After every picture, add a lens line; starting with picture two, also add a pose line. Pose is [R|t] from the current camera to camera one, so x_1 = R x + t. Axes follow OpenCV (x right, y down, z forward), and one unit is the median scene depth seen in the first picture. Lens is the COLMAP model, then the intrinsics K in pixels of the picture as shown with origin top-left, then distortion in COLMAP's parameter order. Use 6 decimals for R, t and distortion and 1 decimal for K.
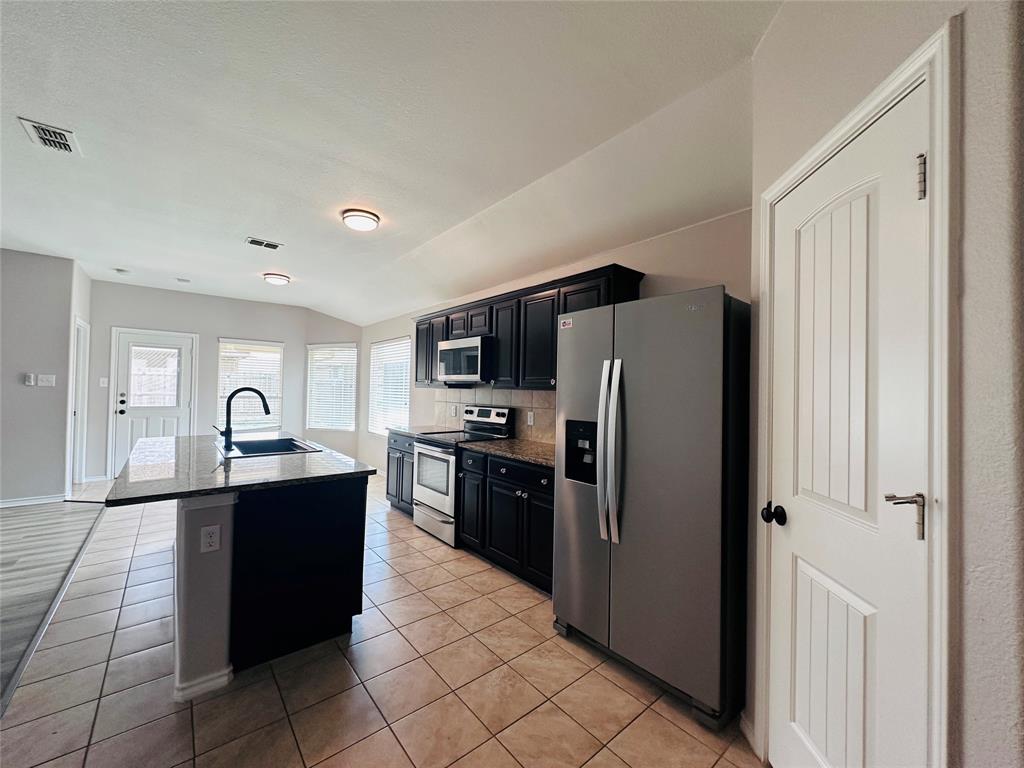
lens RADIAL K [[404.8, 0, 512.0], [0, 404.8, 384.0], [0, 0, 1]] dist [-0.000054, 0.000090]
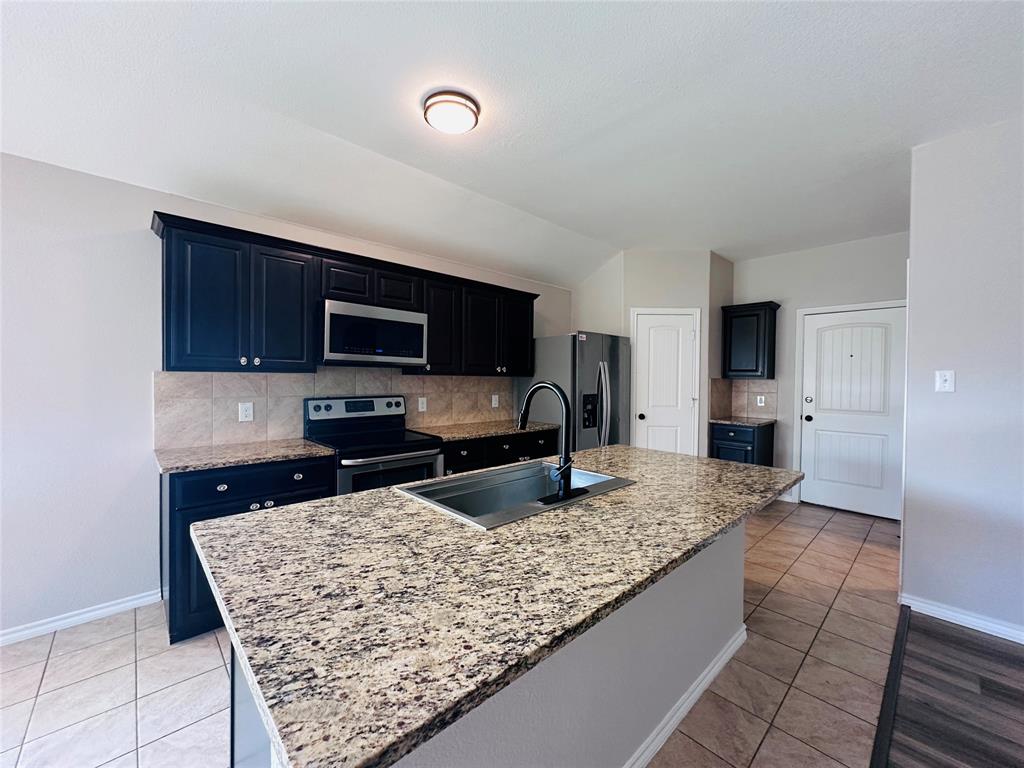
lens RADIAL K [[404.8, 0, 512.0], [0, 404.8, 384.0], [0, 0, 1]] dist [-0.000054, 0.000090]
pose [[-0.058721, -0.033207, 0.997722, -0.936812], [-0.026617, 0.999143, 0.031688, -0.000557], [-0.997920, -0.024695, -0.059555, 0.853616]]
